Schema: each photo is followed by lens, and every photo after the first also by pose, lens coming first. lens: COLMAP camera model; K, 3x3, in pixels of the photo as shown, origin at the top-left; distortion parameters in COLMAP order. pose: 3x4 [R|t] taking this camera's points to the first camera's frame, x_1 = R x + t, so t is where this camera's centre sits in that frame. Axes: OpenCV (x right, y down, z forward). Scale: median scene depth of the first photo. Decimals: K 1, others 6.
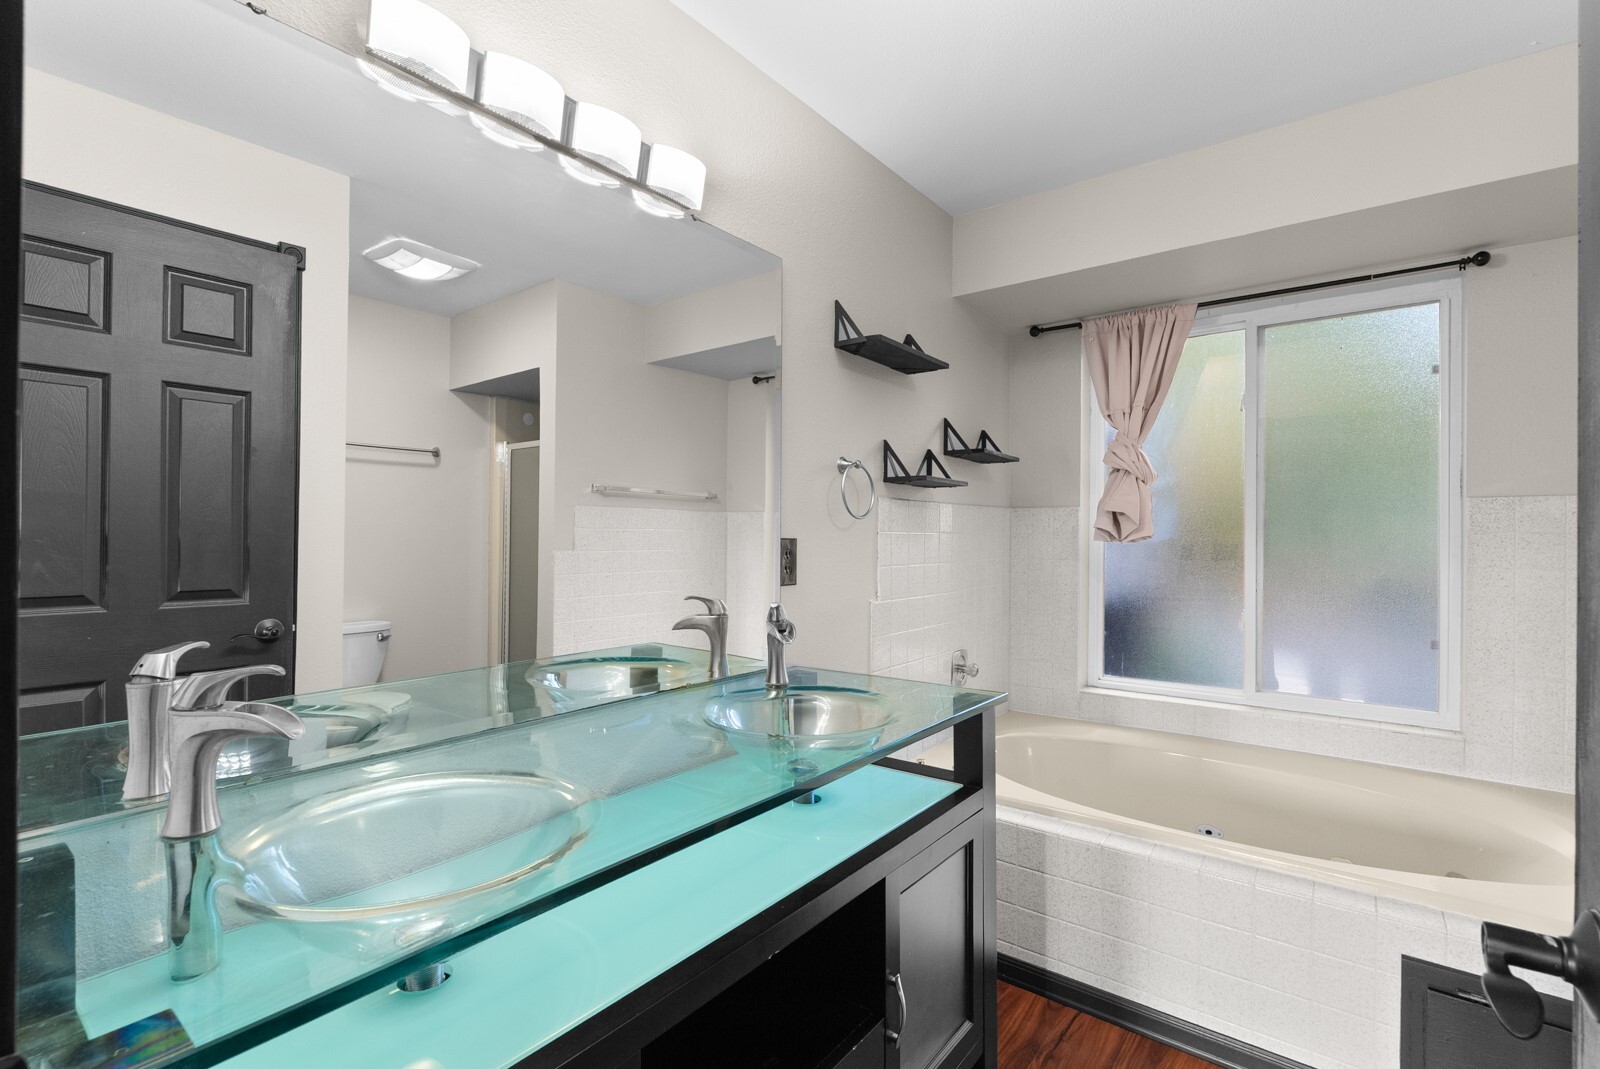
lens RADIAL K [[719.8, 0, 804.2], [0, 719.8, 534.0], [0, 0, 1]] dist [-0.001129, 0.000245]
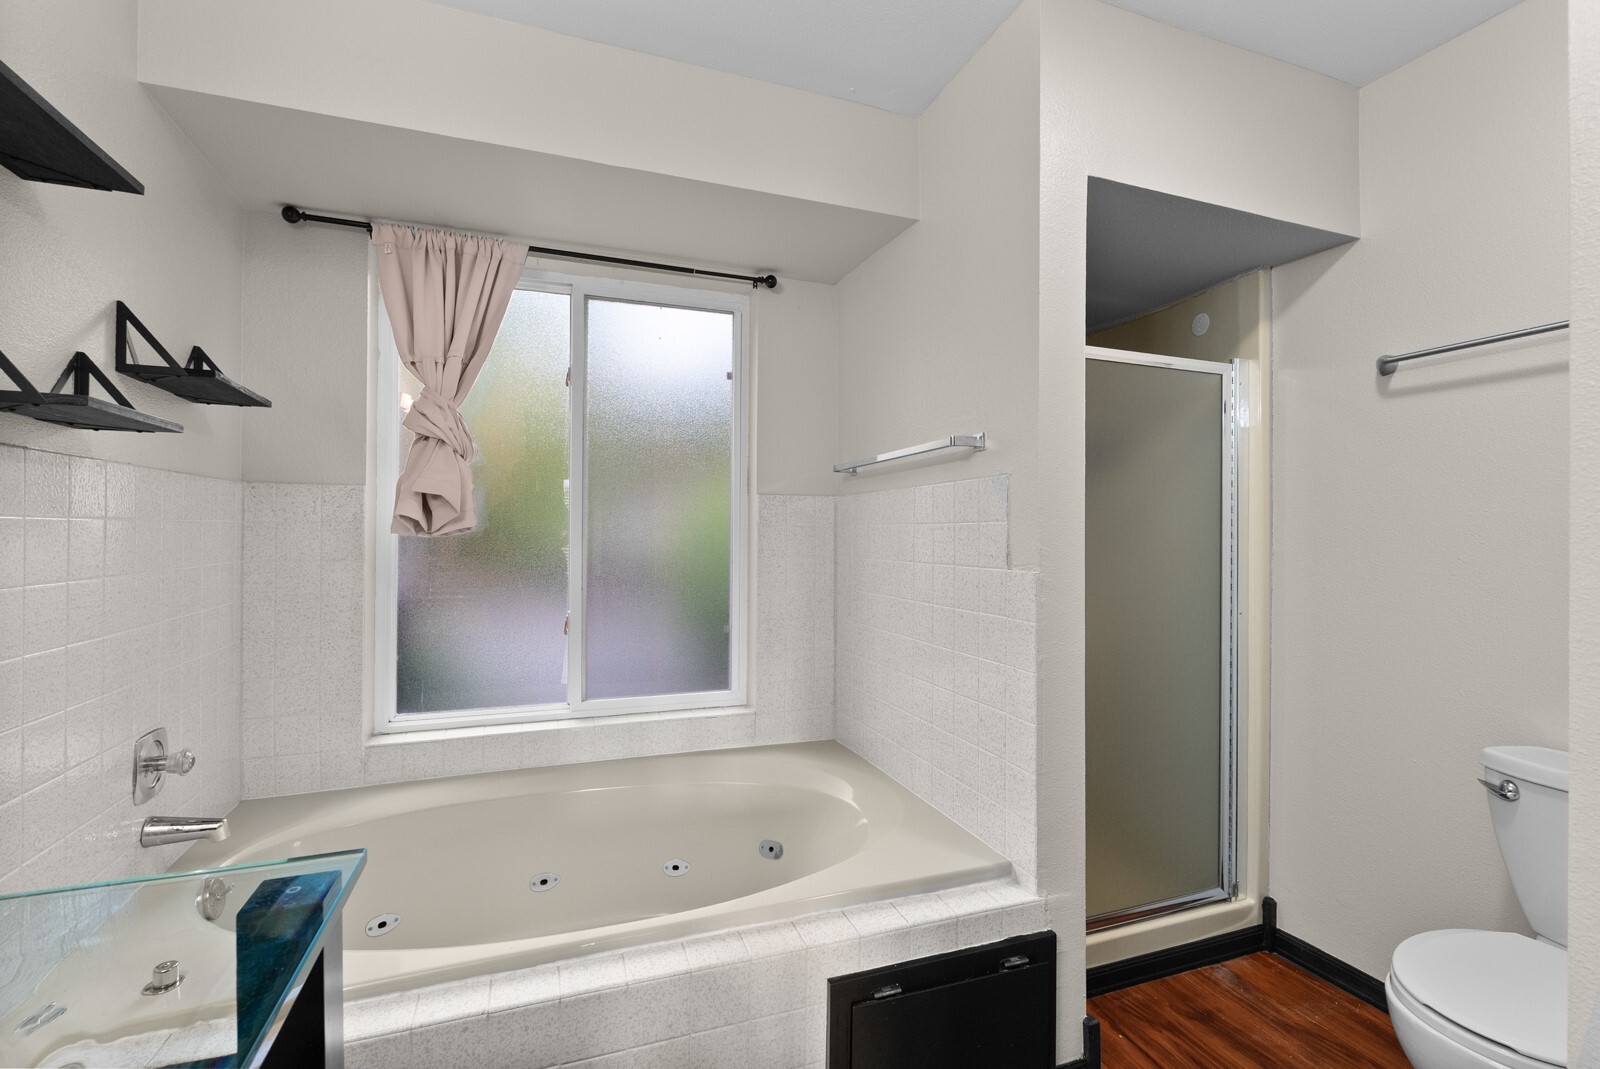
lens RADIAL K [[719.8, 0, 804.2], [0, 719.8, 534.0], [0, 0, 1]] dist [-0.001129, 0.000245]
pose [[0.532797, -0.000305, 0.846243, 0.015834], [-0.007613, 0.999958, 0.005153, 0.003348], [-0.846209, -0.009188, 0.532772, 0.278920]]
